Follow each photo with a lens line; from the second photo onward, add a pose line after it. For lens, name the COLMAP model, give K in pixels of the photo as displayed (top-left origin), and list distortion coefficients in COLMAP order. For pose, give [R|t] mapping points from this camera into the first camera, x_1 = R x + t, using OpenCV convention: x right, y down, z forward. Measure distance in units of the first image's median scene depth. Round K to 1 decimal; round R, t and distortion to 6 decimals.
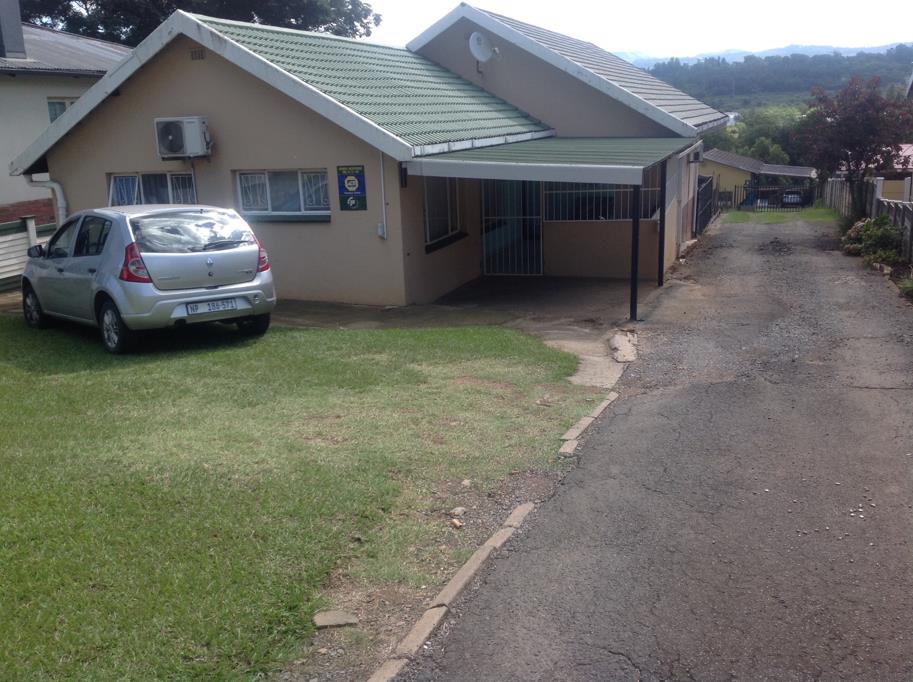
lens RADIAL K [[868.1, 0, 457.4], [0, 868.1, 334.6], [0, 0, 1]] dist [0.230546, -0.460021]
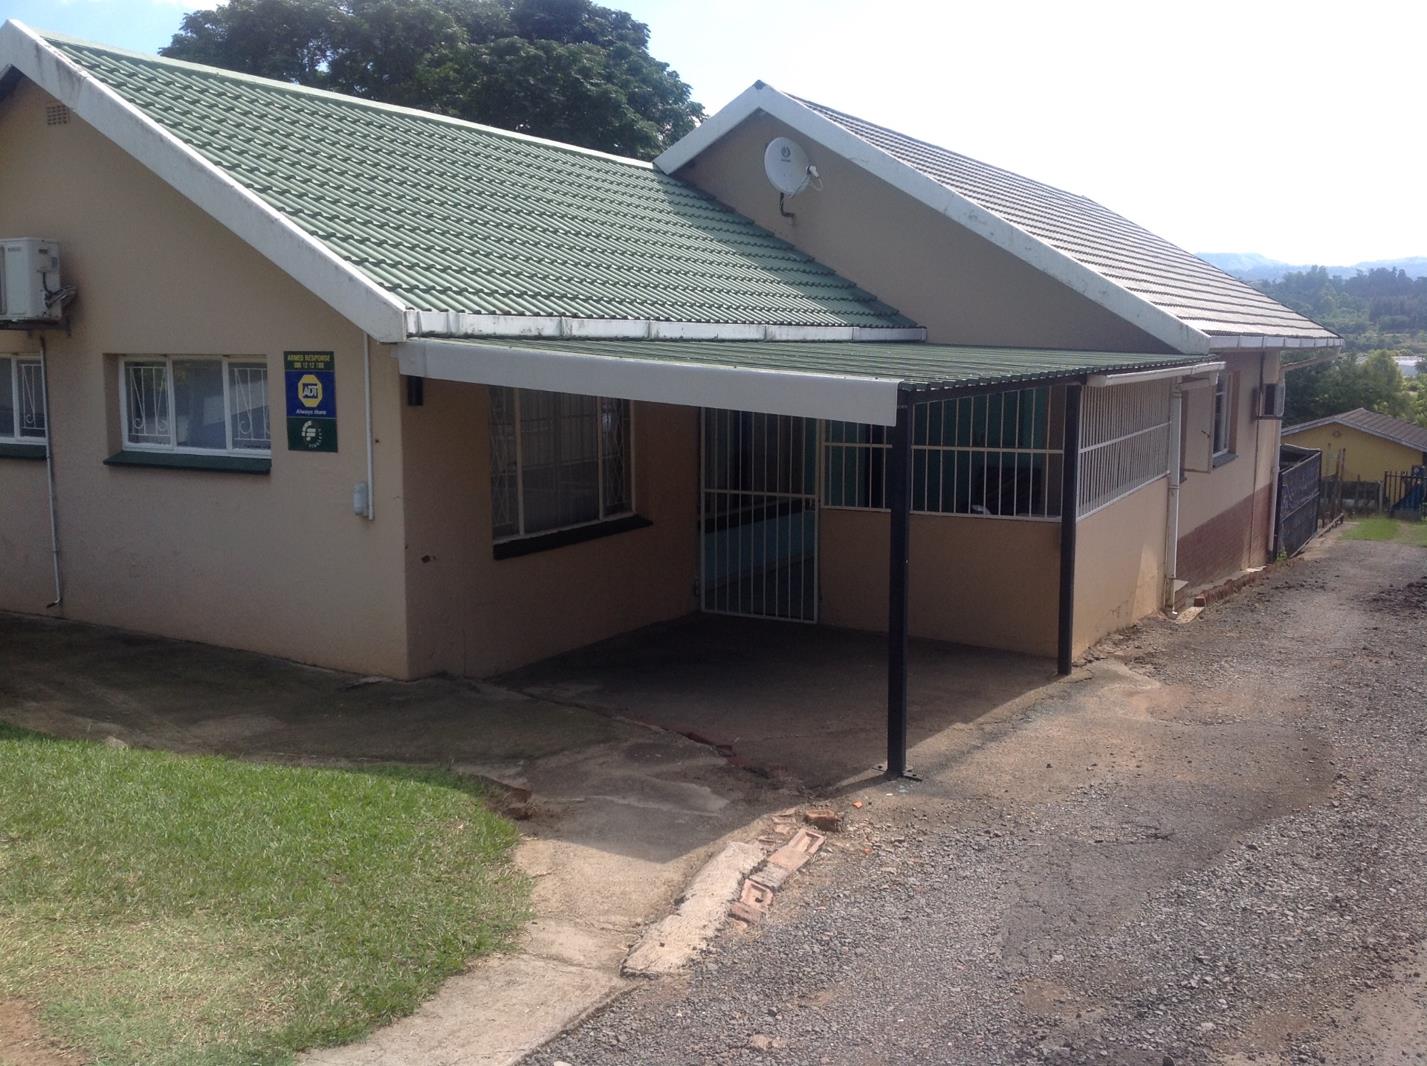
lens RADIAL K [[1356.9, 0, 715.0], [0, 1356.9, 523.1], [0, 0, 1]] dist [0.230546, -0.460021]
pose [[0.984035, 0.068899, -0.164096, 0.187906], [-0.086307, 0.991093, -0.101423, -0.051072], [0.155646, 0.113966, 0.981217, 0.339529]]
